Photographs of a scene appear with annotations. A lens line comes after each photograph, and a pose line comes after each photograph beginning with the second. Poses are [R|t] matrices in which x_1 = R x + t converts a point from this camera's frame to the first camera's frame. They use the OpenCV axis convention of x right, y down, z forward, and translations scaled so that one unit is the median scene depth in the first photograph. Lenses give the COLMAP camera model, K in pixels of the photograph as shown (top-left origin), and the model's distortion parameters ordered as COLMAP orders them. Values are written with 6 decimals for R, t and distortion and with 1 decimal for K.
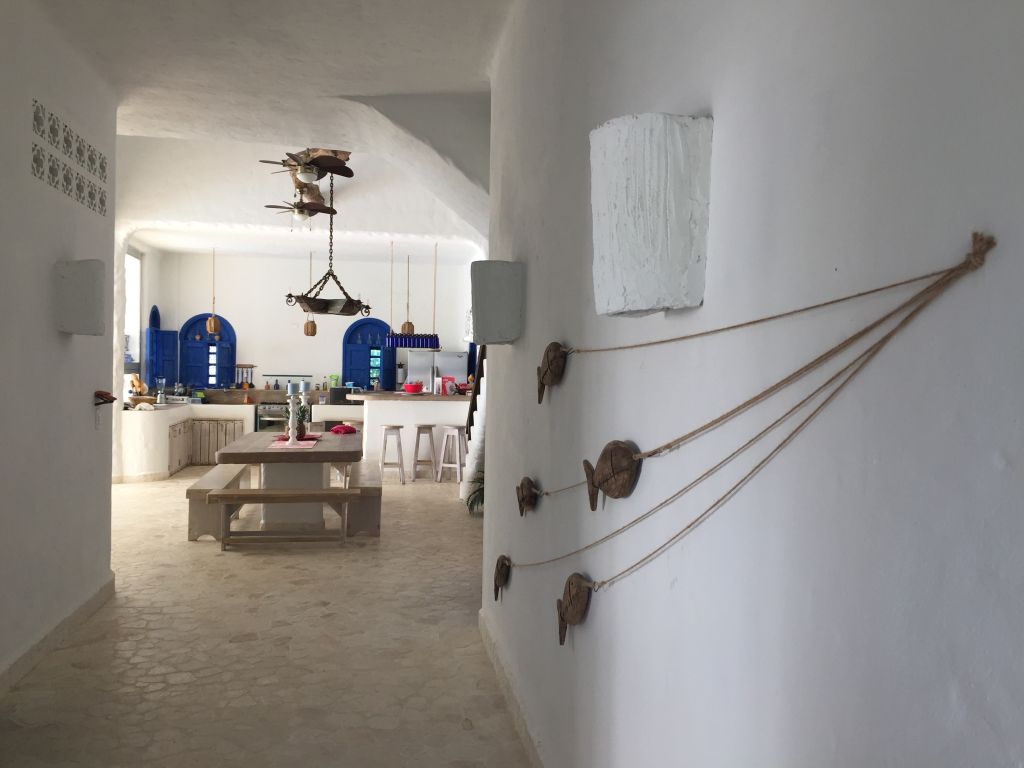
lens RADIAL K [[853.9, 0, 493.4], [0, 853.9, 382.1], [0, 0, 1]] dist [0.074891, -0.116216]
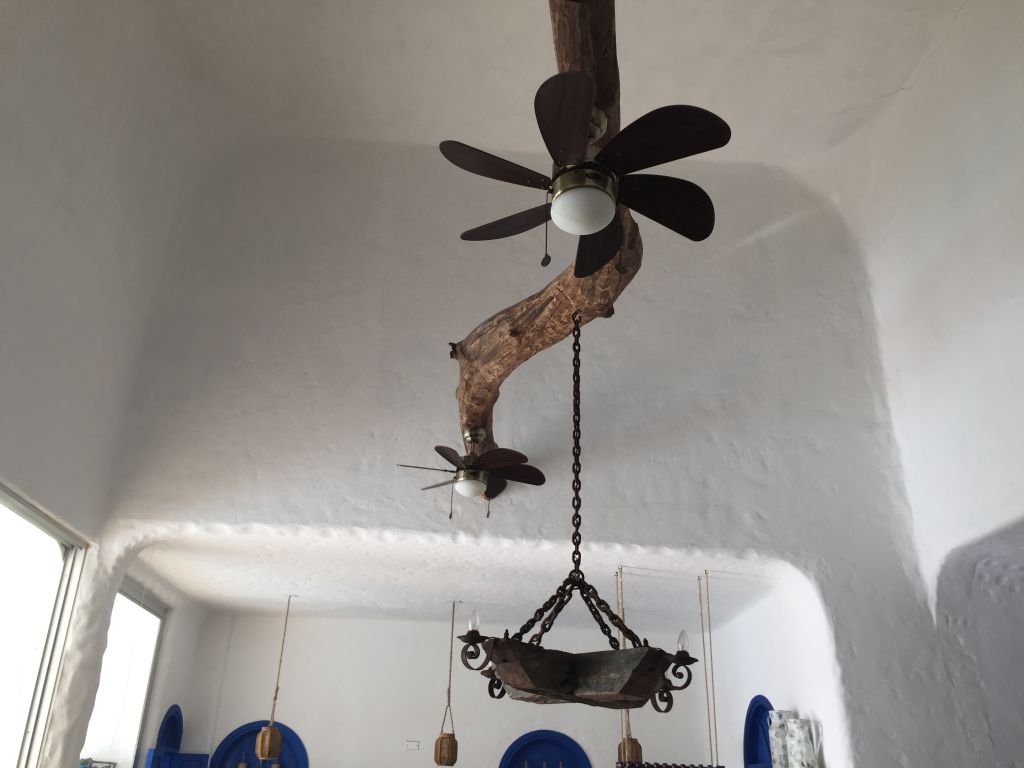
lens RADIAL K [[853.9, 0, 493.4], [0, 853.9, 382.1], [0, 0, 1]] dist [0.074891, -0.116216]
pose [[0.994774, -0.031547, -0.097101, -0.125956], [-0.015858, 0.891778, -0.452195, -0.025226], [0.100858, 0.451372, 0.886618, 0.429762]]
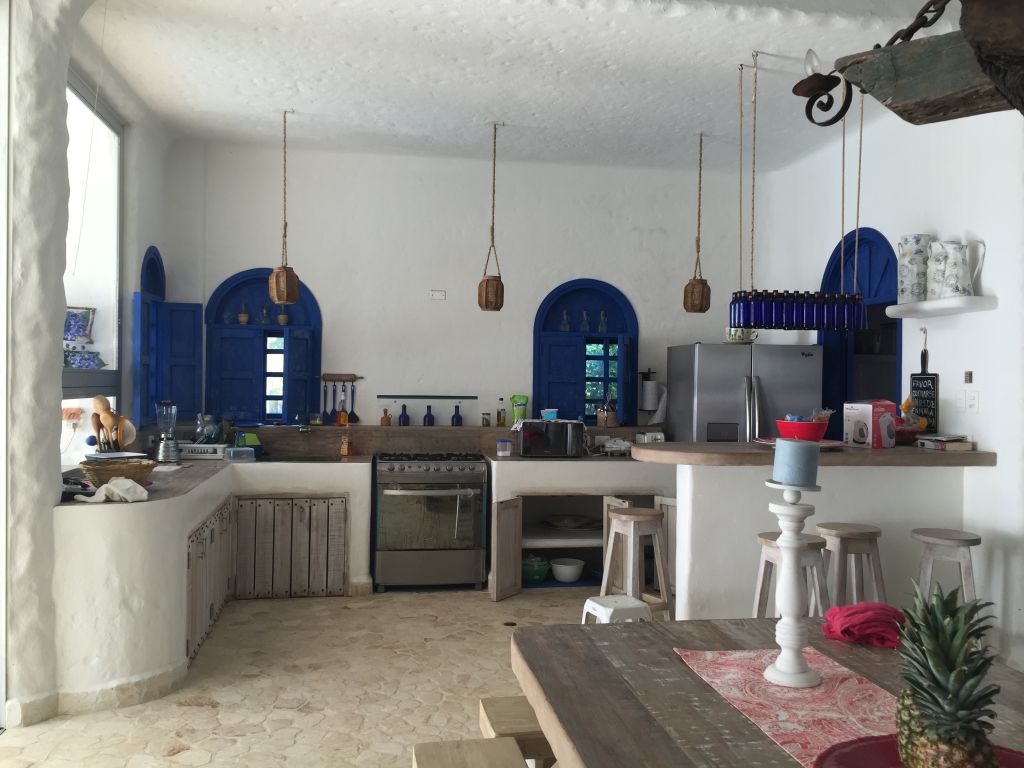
lens RADIAL K [[853.9, 0, 493.4], [0, 853.9, 382.1], [0, 0, 1]] dist [0.074891, -0.116216]
pose [[0.999981, -0.003760, -0.004811, -0.212093], [0.003685, 0.999871, -0.015621, -0.008620], [0.004869, 0.015603, 0.999866, 0.547838]]
